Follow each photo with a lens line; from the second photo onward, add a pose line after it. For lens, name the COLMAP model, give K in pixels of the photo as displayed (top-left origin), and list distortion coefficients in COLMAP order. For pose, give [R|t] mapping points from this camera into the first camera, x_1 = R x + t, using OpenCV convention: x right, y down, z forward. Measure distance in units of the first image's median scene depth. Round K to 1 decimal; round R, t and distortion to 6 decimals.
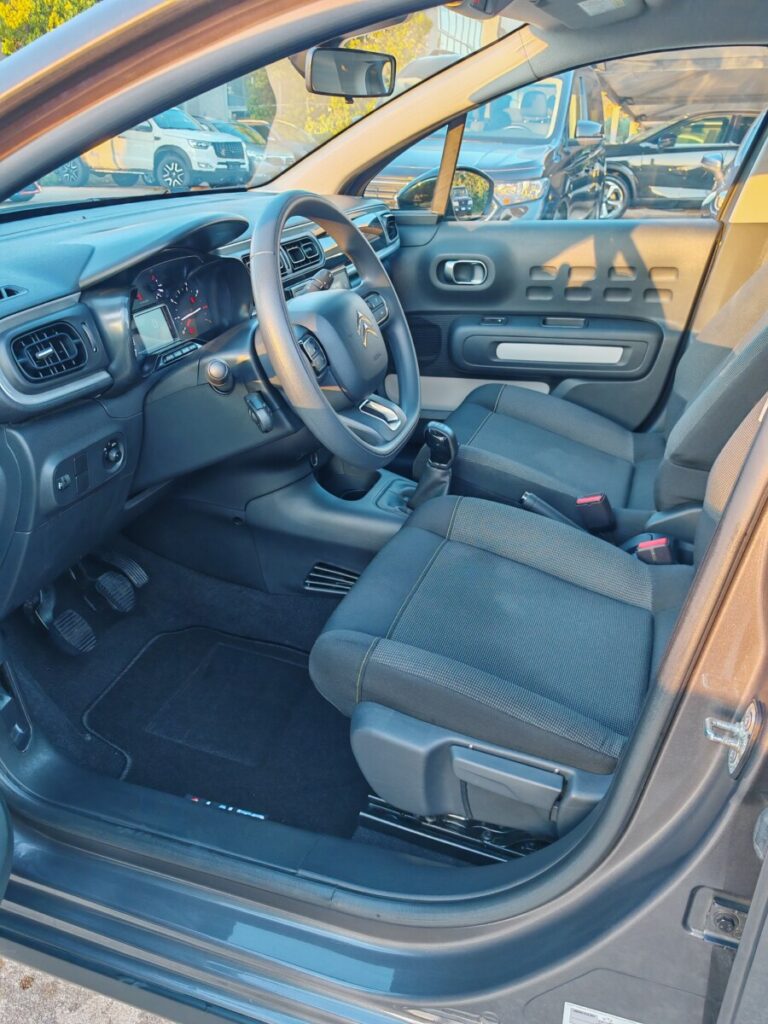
lens RADIAL K [[857.7, 0, 394.2], [0, 857.7, 512.8], [0, 0, 1]] dist [0.013053, -0.032128]
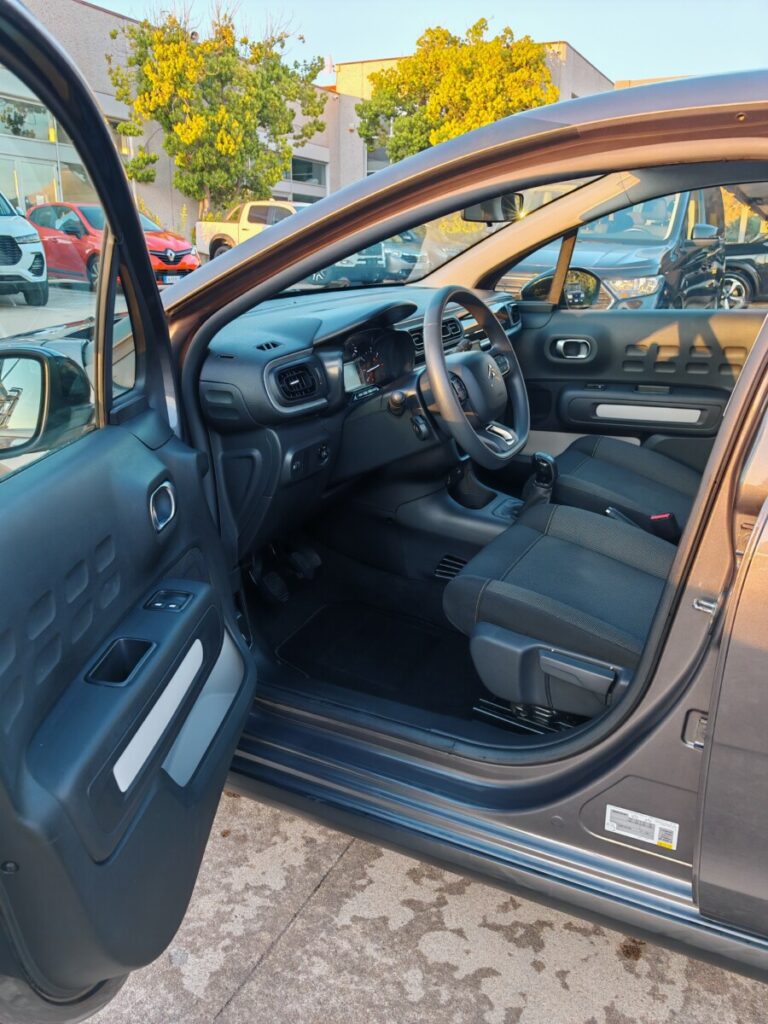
lens RADIAL K [[857.7, 0, 374.5], [0, 857.7, 515.3], [0, 0, 1]] dist [0.013053, -0.032128]
pose [[0.986649, 0.047043, -0.155921, 0.004131], [-0.061896, 0.993851, -0.091814, 0.134245], [0.150643, 0.100239, 0.983493, -0.361168]]
